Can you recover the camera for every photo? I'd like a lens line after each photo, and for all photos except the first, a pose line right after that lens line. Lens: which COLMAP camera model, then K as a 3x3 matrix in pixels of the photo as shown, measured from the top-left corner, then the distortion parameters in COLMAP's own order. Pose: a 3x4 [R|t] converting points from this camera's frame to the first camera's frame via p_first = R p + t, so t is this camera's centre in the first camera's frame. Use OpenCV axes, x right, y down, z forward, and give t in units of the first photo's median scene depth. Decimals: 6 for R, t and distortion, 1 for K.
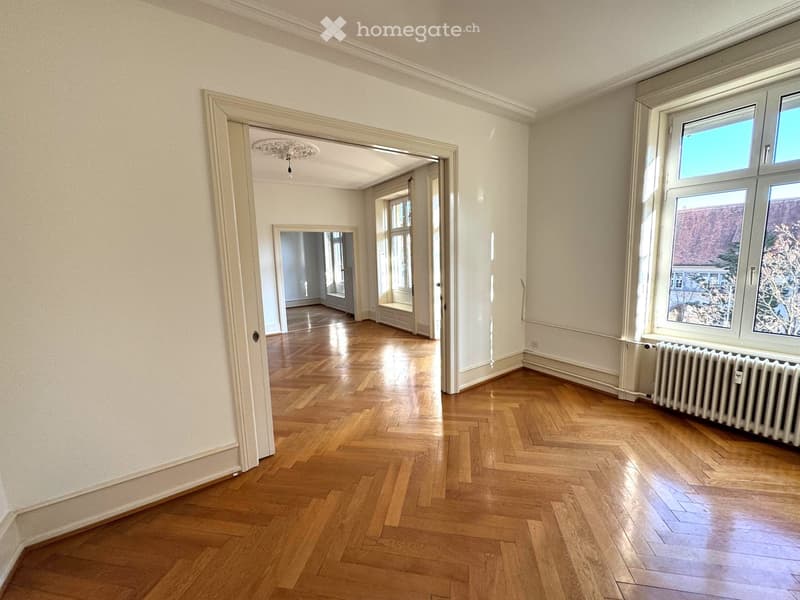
lens RADIAL K [[325.0, 0, 400.0], [0, 325.0, 300.0], [0, 0, 1]] dist [0.093245, 0.000042]
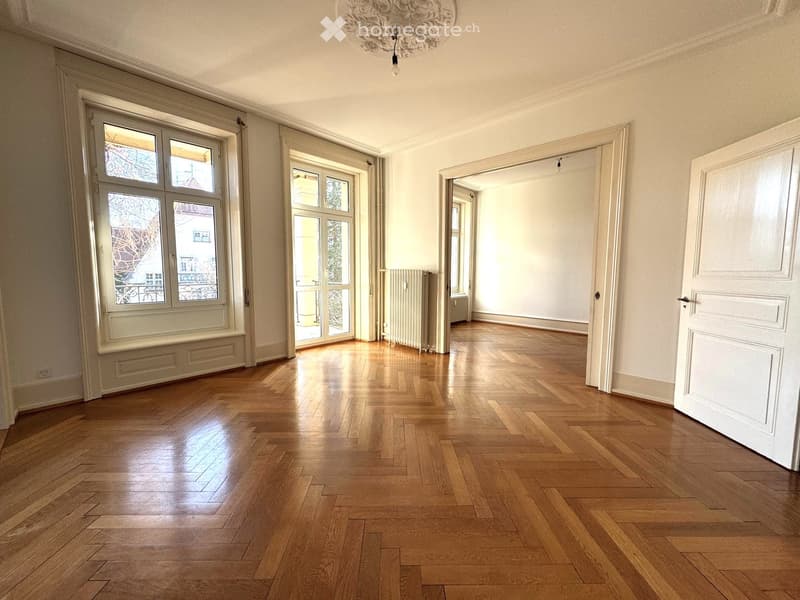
lens RADIAL K [[316.8, 0, 400.0], [0, 316.8, 300.0], [0, 0, 1]] dist [0.003717, 0.000183]
pose [[-0.200345, -0.067275, 0.977413, -0.596843], [0.133857, 0.986405, 0.095332, -0.043049], [-0.970538, 0.149933, -0.188616, 0.801811]]
